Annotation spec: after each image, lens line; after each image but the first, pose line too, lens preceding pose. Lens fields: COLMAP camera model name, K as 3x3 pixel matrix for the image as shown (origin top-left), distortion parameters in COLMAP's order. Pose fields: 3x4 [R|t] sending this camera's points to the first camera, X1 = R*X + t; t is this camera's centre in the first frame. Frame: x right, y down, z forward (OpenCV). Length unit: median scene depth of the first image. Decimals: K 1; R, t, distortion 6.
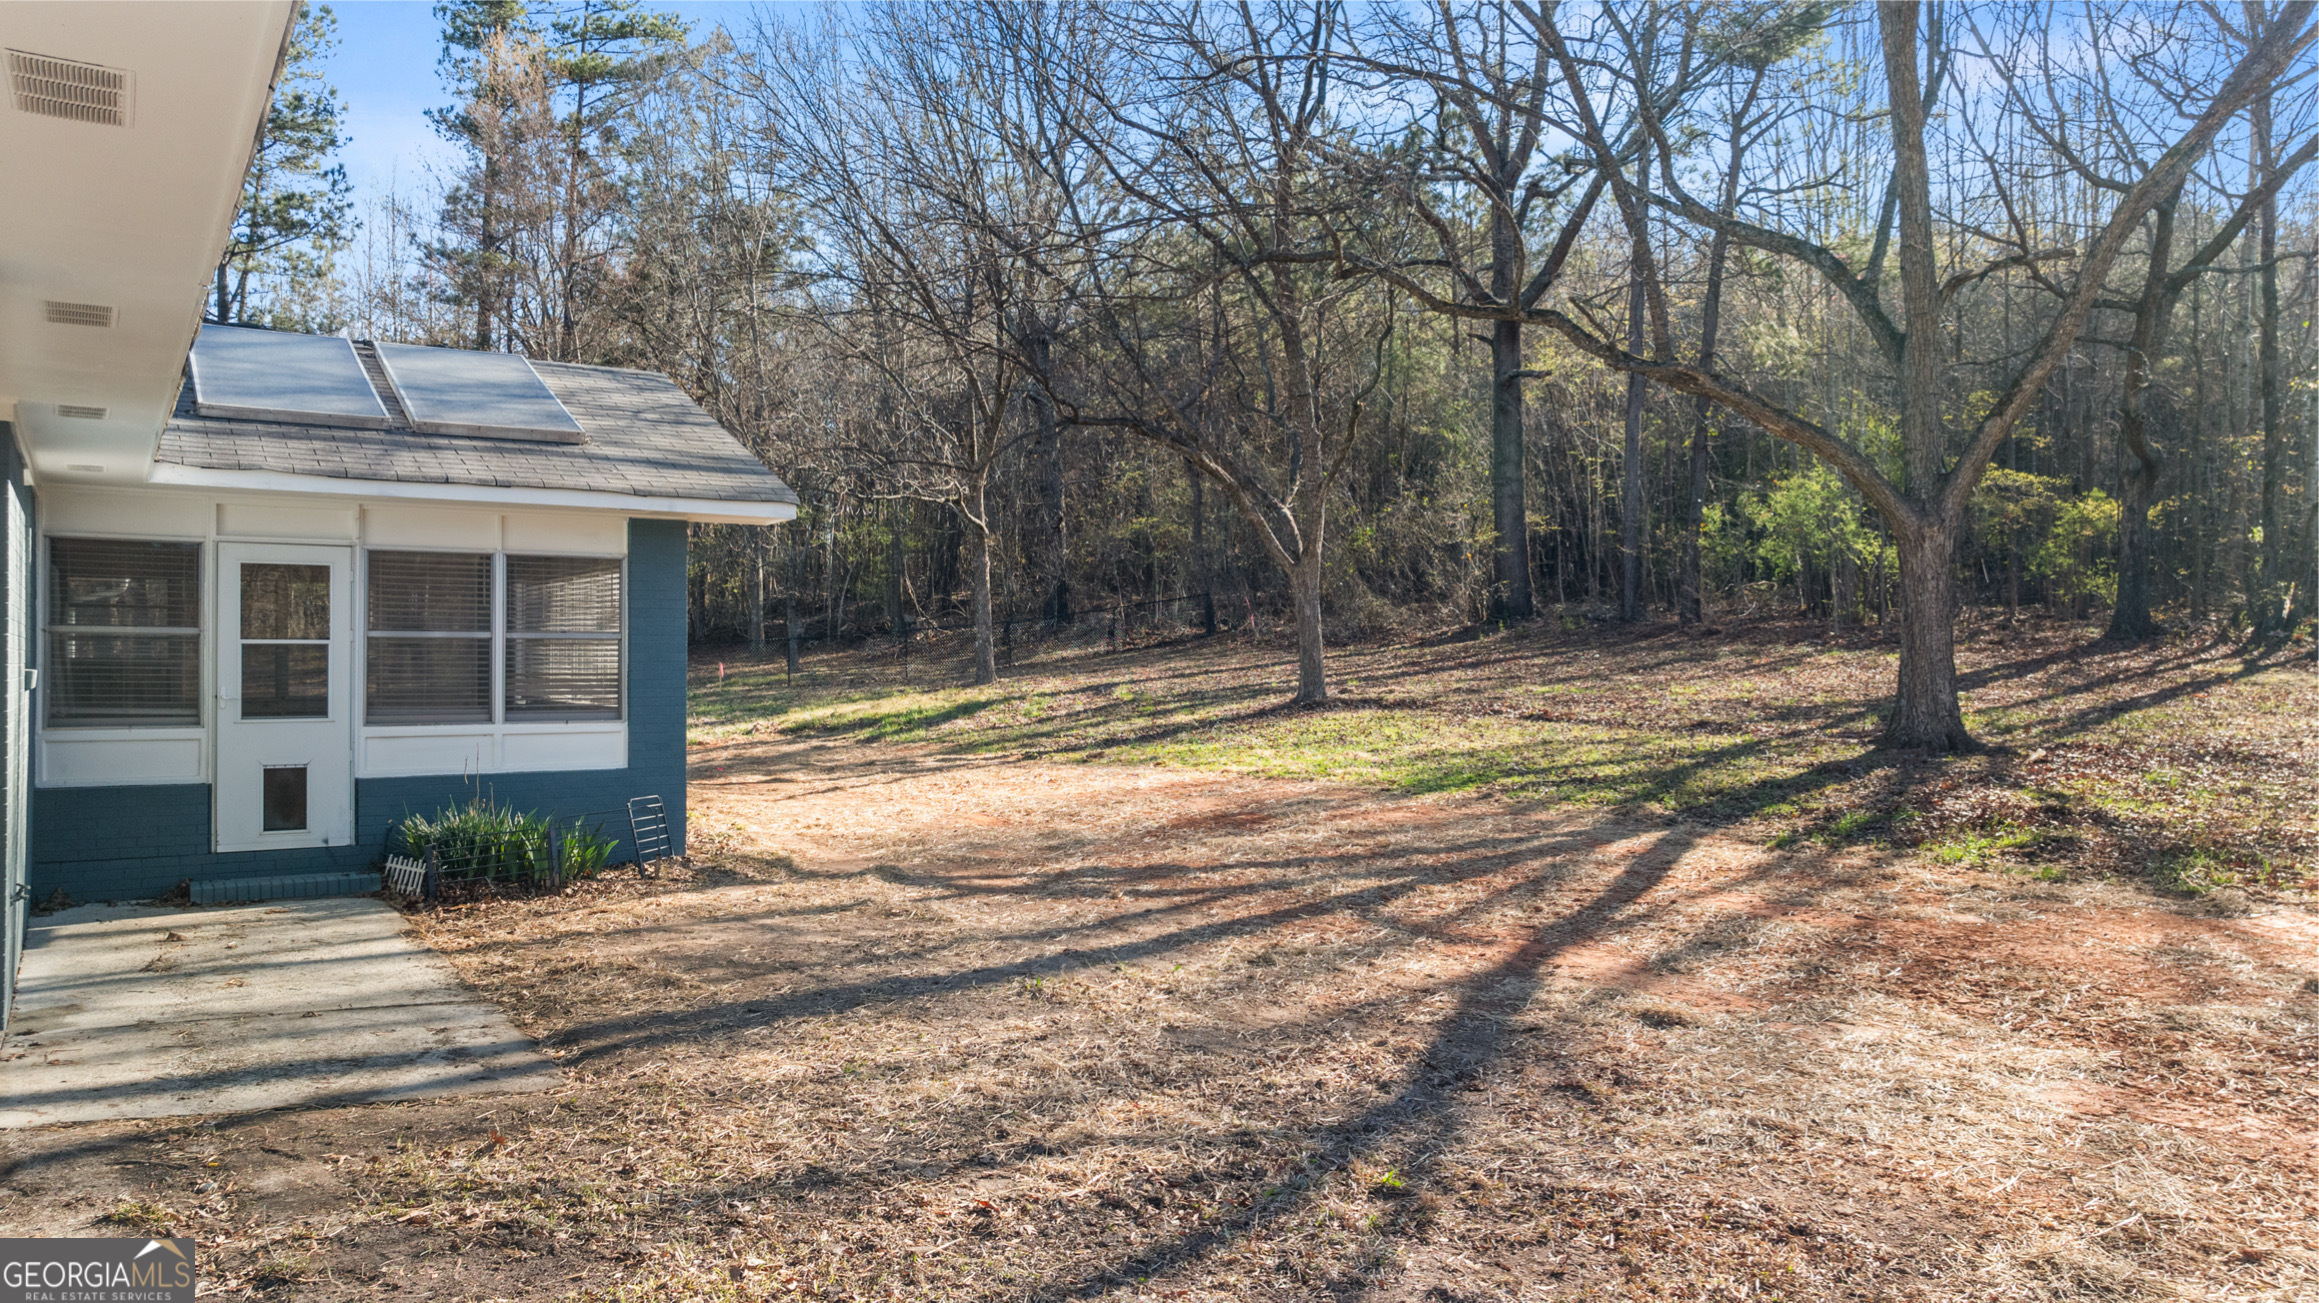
lens RADIAL K [[1621.0, 0, 1166.5], [0, 1621.0, 638.8], [0, 0, 1]] dist [-0.016346, -0.000092]
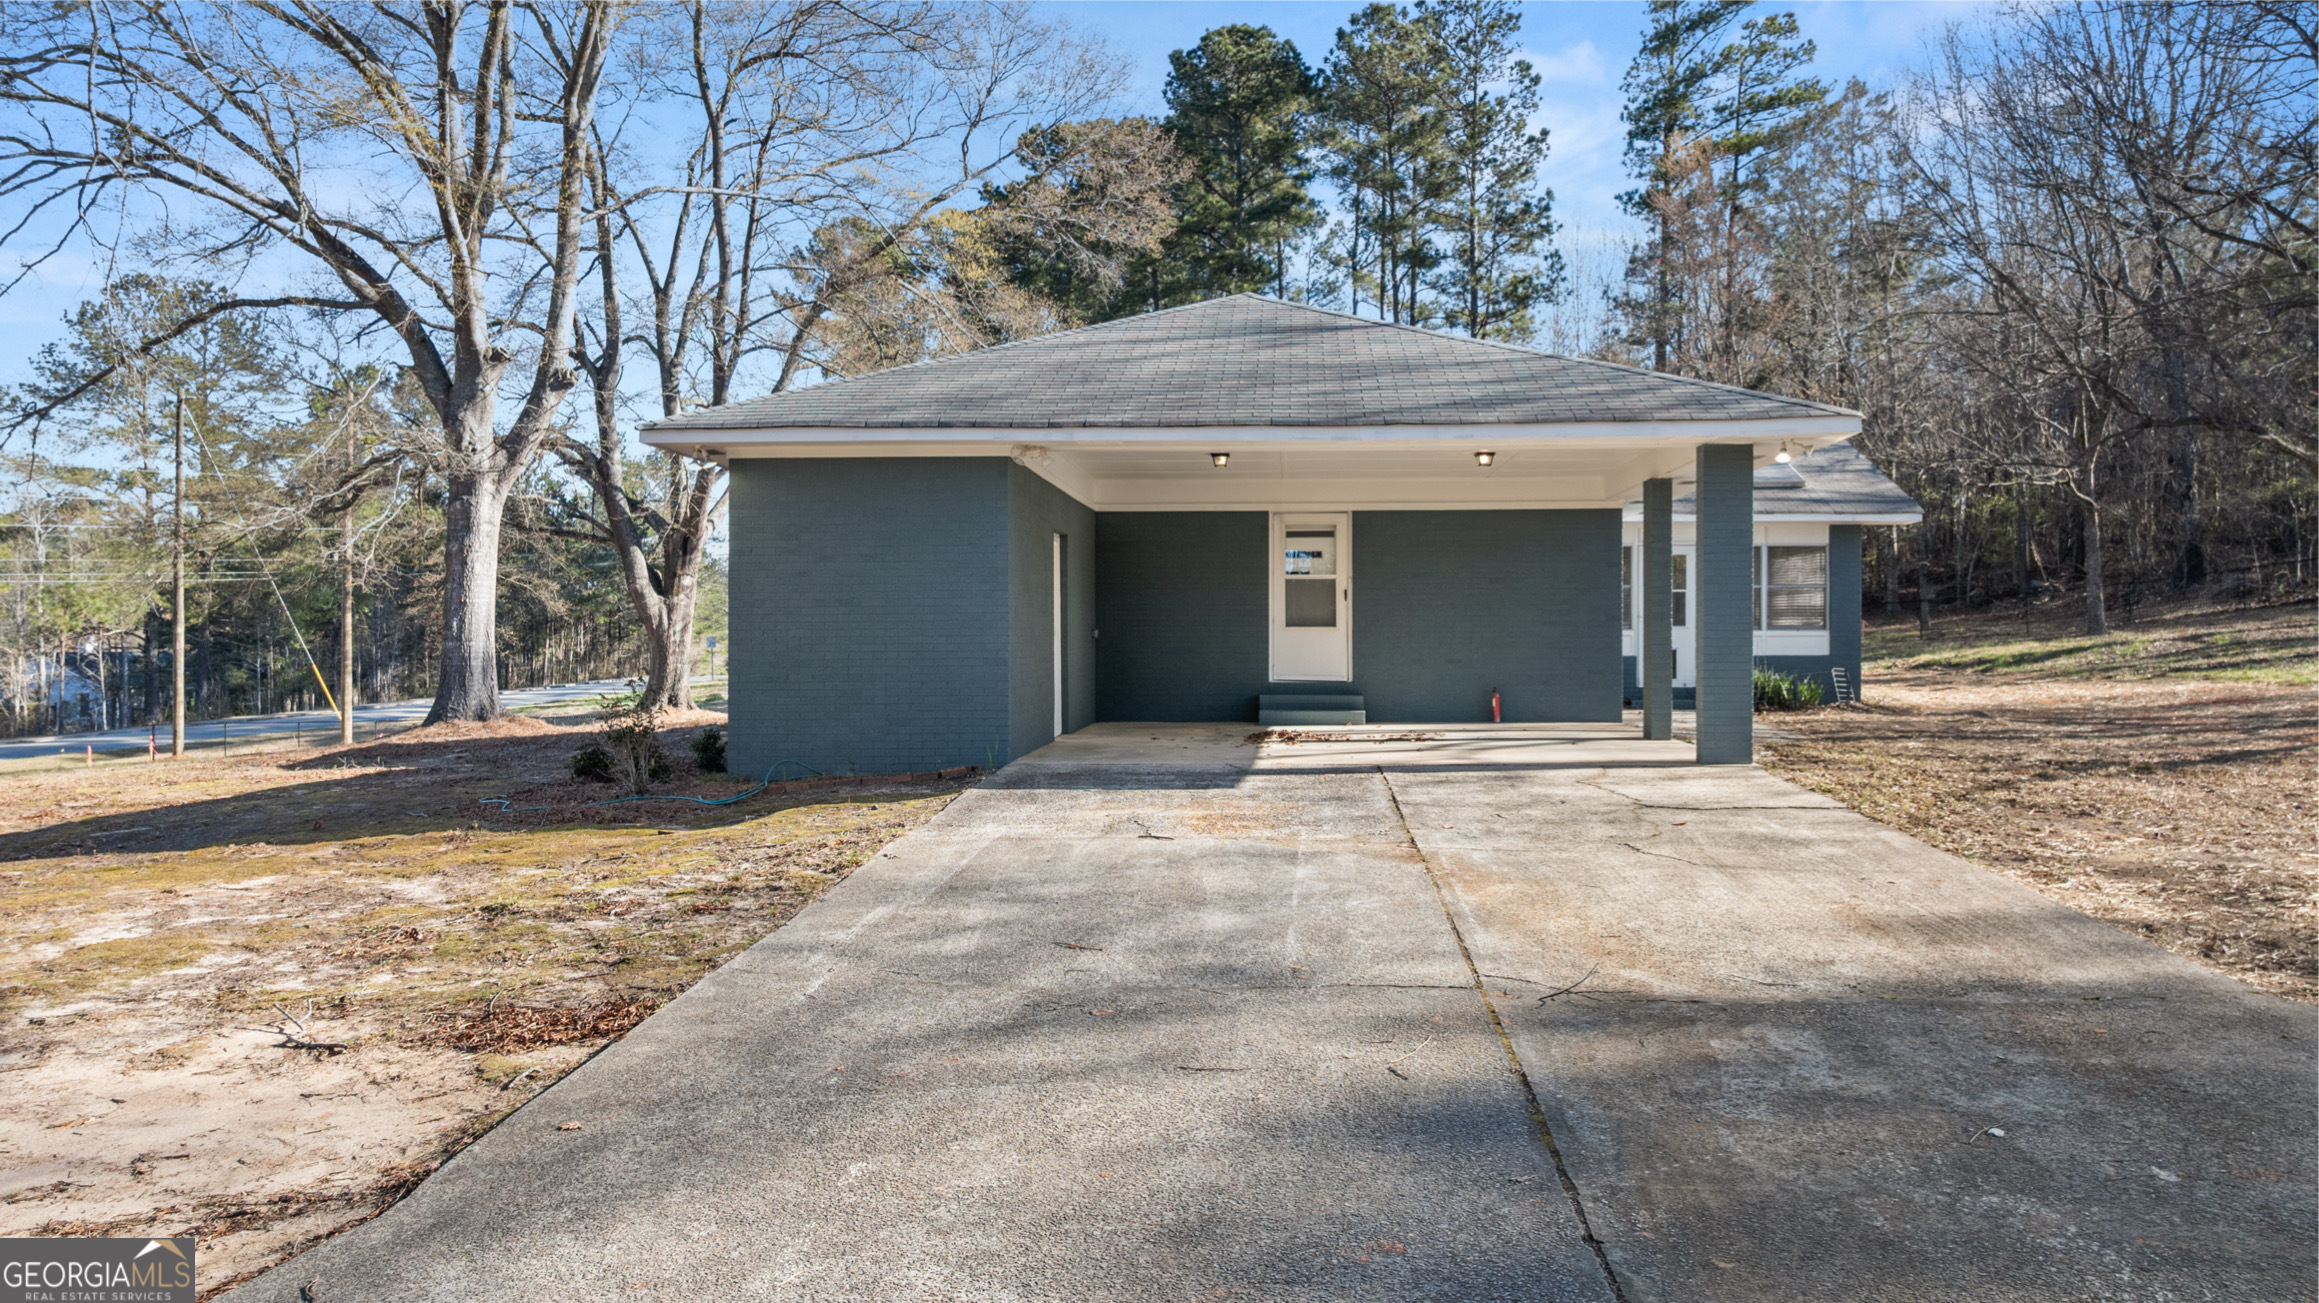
lens RADIAL K [[1621.0, 0, 1169.5], [0, 1621.0, 655.4], [0, 0, 1]] dist [-0.016346, -0.000092]
pose [[0.786370, 0.004899, -0.617736, 0.057082], [0.010011, 0.999736, 0.020672, 0.007847], [0.617674, -0.022440, 0.786114, -0.238178]]
